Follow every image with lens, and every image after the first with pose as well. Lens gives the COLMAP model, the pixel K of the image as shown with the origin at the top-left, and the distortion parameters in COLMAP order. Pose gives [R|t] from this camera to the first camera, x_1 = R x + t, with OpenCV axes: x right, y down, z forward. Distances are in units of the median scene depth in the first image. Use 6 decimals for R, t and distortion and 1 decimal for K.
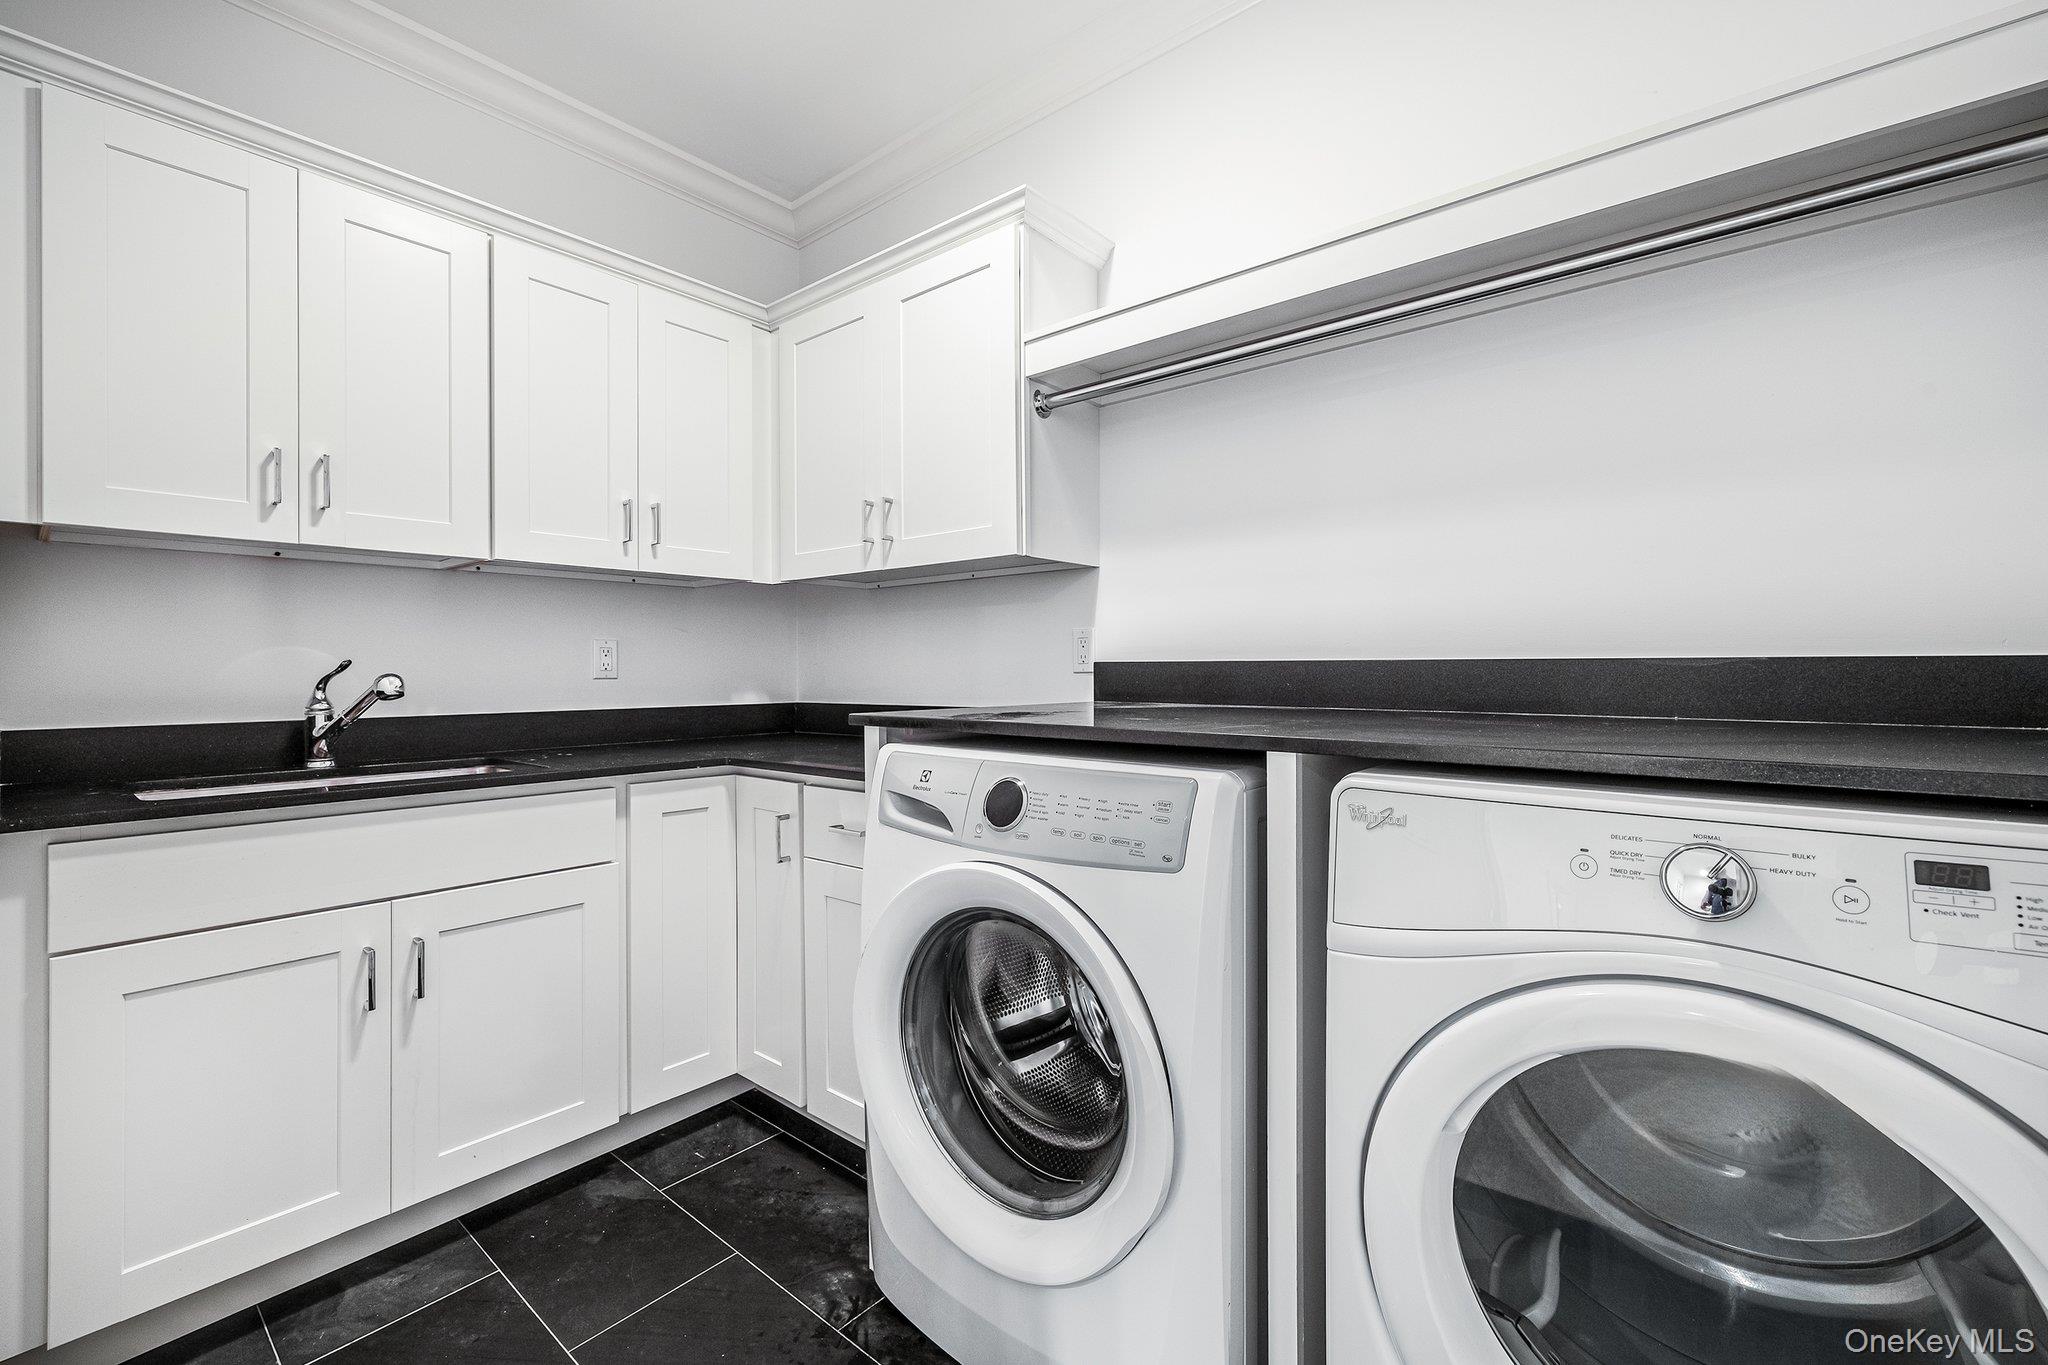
lens RADIAL K [[862.8, 0, 1024.0], [0, 862.8, 682.5], [0, 0, 1]] dist [-0.002081, -0.000186]
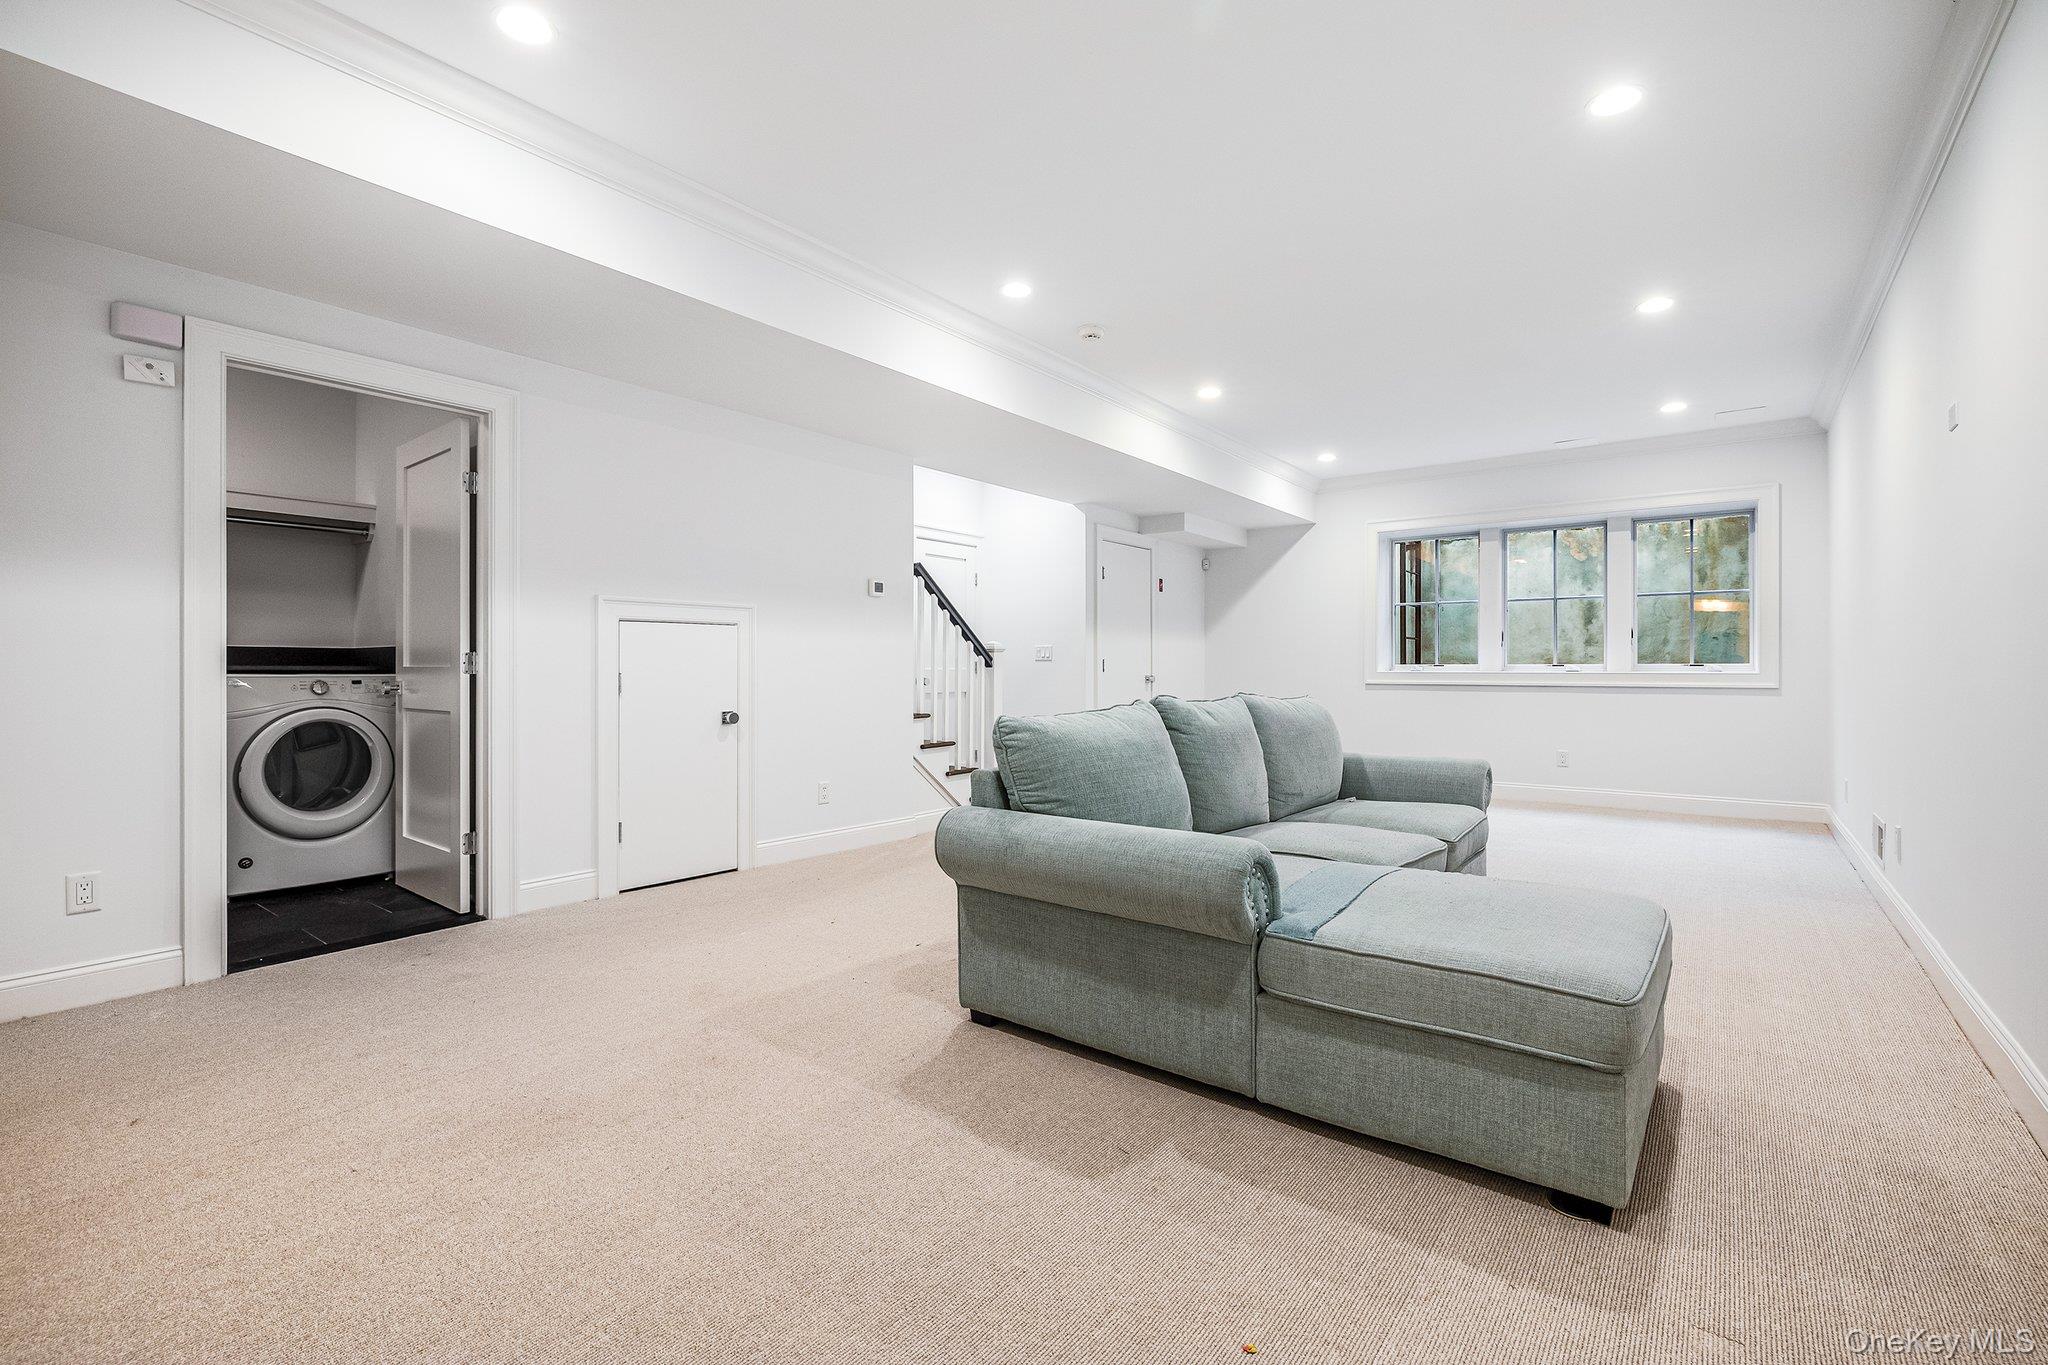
lens RADIAL K [[902.7, 0, 1028.8], [0, 902.7, 667.3], [0, 0, 1]] dist [0.000069, 0.000002]
pose [[-0.040115, 0.001740, 0.999194, -5.369658], [0.006989, 0.999975, -0.001460, 0.144095], [-0.999171, 0.006925, -0.040126, -3.432669]]
